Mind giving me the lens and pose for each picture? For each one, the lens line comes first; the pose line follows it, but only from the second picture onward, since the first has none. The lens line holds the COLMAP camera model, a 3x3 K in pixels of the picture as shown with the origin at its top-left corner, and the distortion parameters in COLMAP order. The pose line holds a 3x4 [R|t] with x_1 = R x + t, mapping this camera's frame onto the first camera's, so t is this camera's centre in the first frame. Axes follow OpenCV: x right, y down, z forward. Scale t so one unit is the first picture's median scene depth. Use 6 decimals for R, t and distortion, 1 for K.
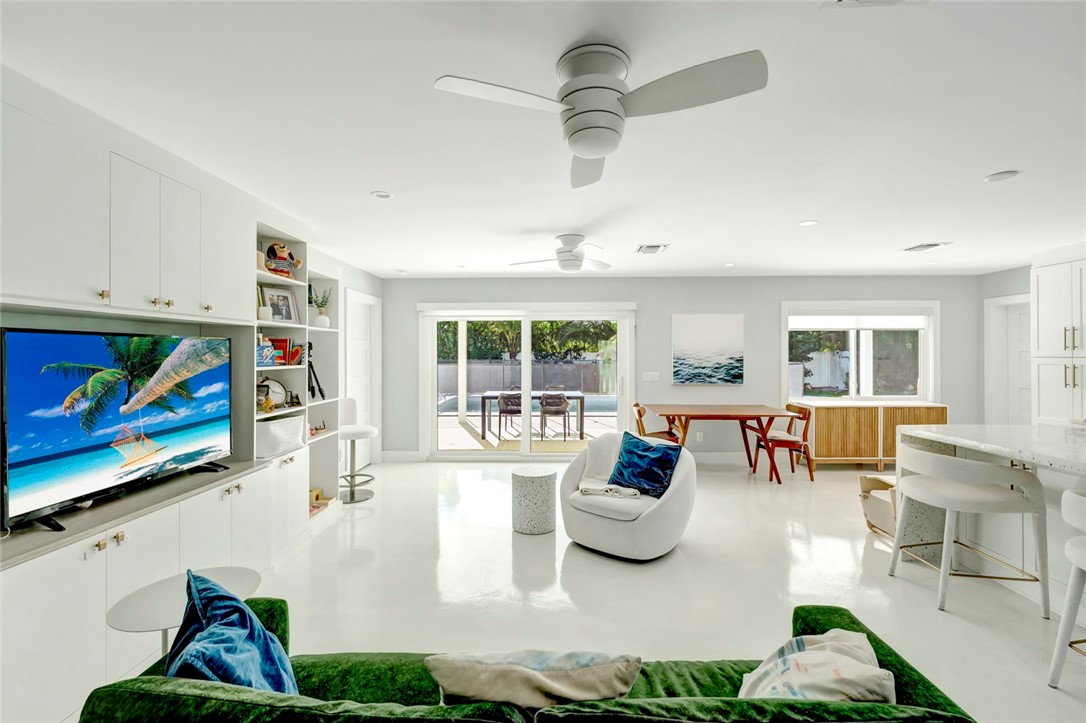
lens RADIAL K [[463.3, 0, 542.4], [0, 463.3, 350.8], [0, 0, 1]] dist [-0.001781, 0.000382]
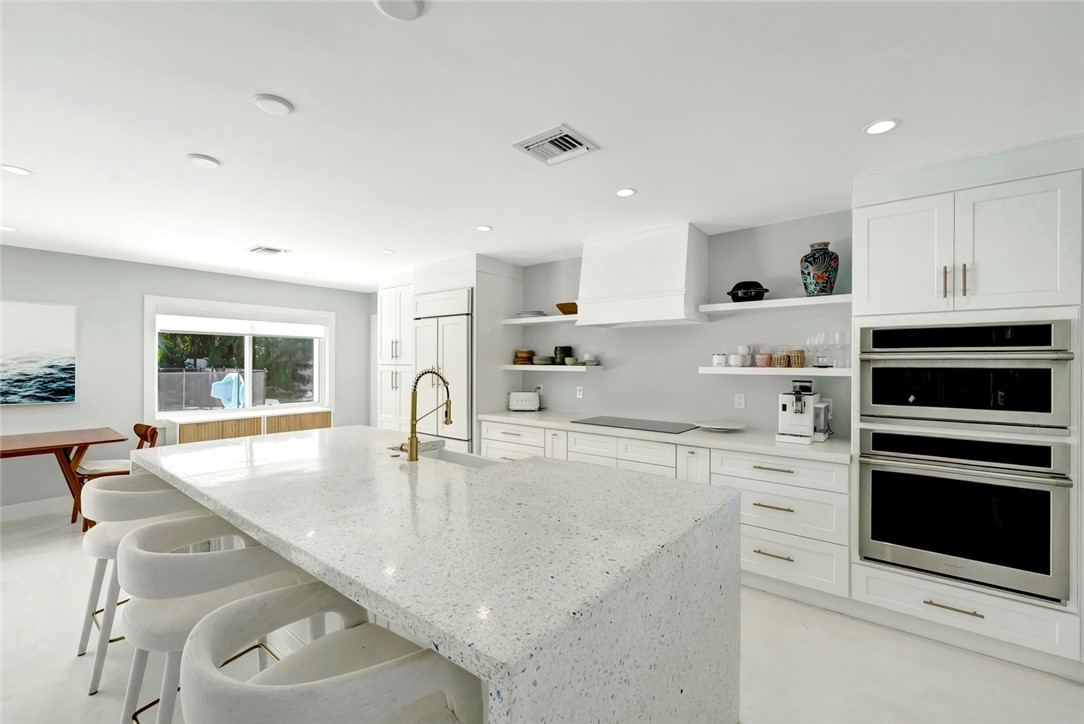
lens RADIAL K [[443.5, 0, 539.2], [0, 443.5, 365.7], [0, 0, 1]] dist [-0.000057, 0.000672]
pose [[0.601941, -0.002971, 0.798535, 0.339871], [-0.010462, 0.999878, 0.011607, -0.001108], [-0.798472, -0.015341, 0.601836, -0.011728]]
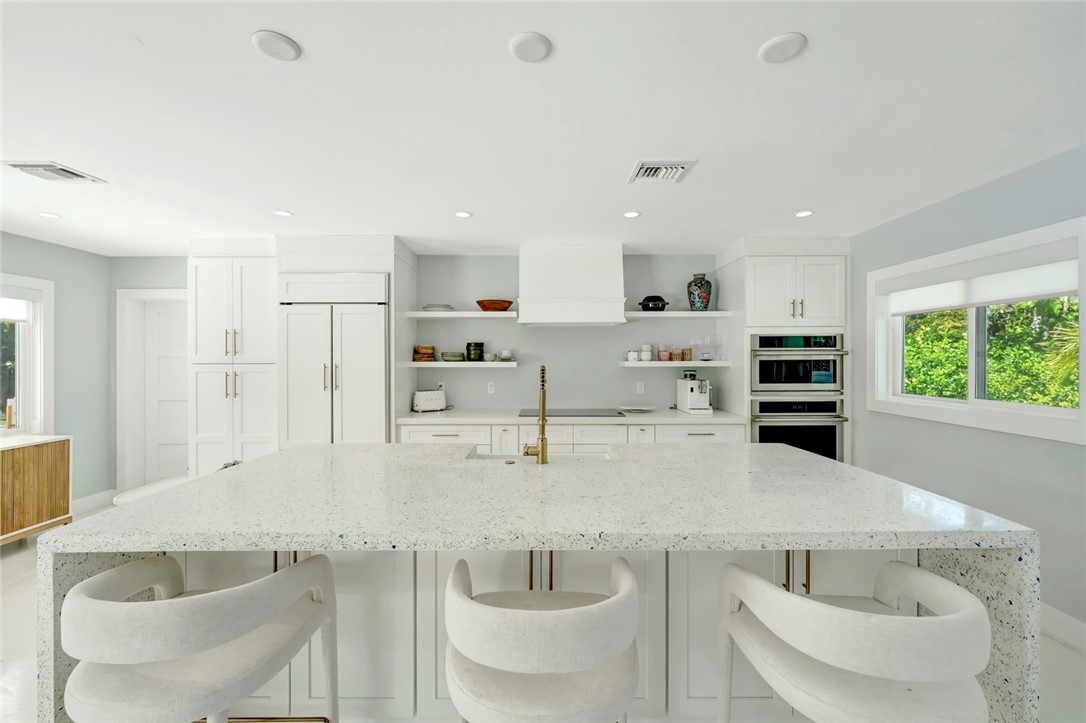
lens RADIAL K [[444.3, 0, 538.3], [0, 444.3, 359.0], [0, 0, 1]] dist [-0.000057, 0.000672]
pose [[-0.022807, -0.001960, 0.999738, 0.213876], [-0.004277, 0.999989, 0.001863, 0.000532], [-0.999731, -0.004233, -0.022815, 0.336564]]
